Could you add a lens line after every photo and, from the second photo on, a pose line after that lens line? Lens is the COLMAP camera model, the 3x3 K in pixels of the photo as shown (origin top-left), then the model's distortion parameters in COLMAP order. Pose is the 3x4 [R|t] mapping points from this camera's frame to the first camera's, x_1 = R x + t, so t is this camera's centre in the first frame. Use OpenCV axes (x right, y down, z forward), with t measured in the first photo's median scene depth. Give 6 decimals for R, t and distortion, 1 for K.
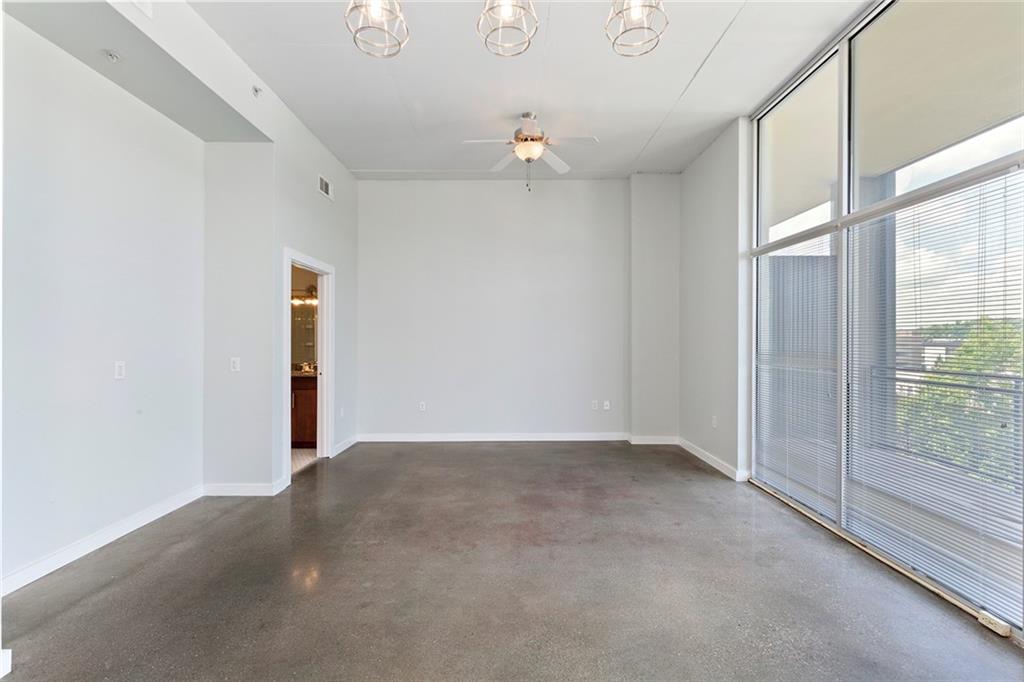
lens RADIAL K [[463.1, 0, 511.8], [0, 463.1, 338.2], [0, 0, 1]] dist [0.008588, -0.001617]
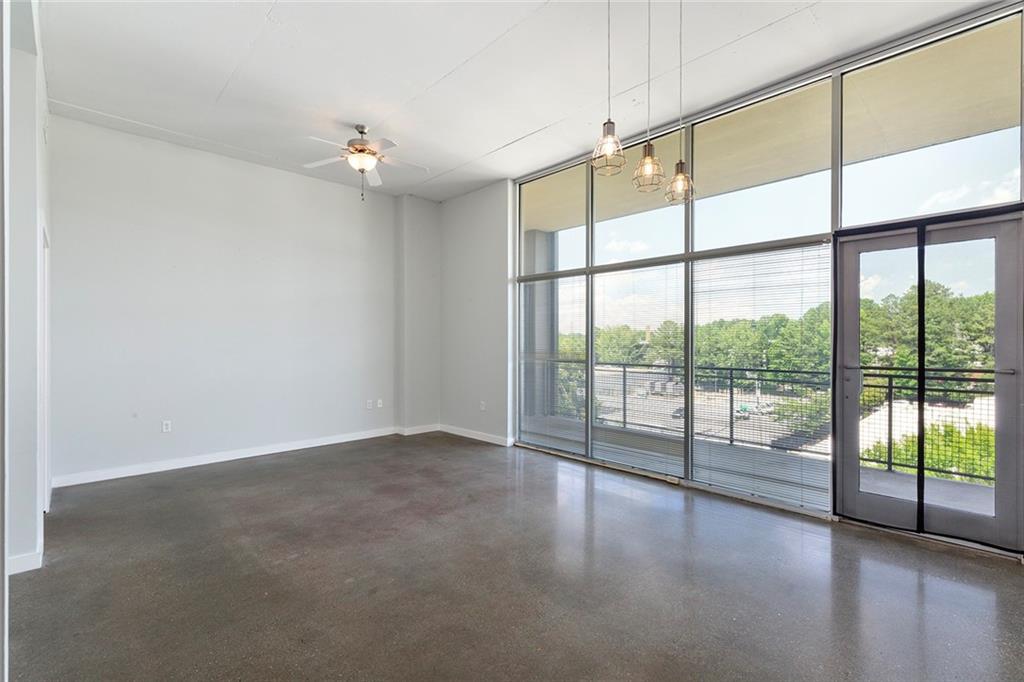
lens RADIAL K [[463.1, 0, 519.0], [0, 463.1, 343.4], [0, 0, 1]] dist [0.008588, -0.001617]
pose [[0.719206, -0.001997, 0.694794, -0.488407], [-0.001415, 0.999990, 0.004339, -0.000078], [-0.694796, -0.004103, 0.719196, 0.000770]]
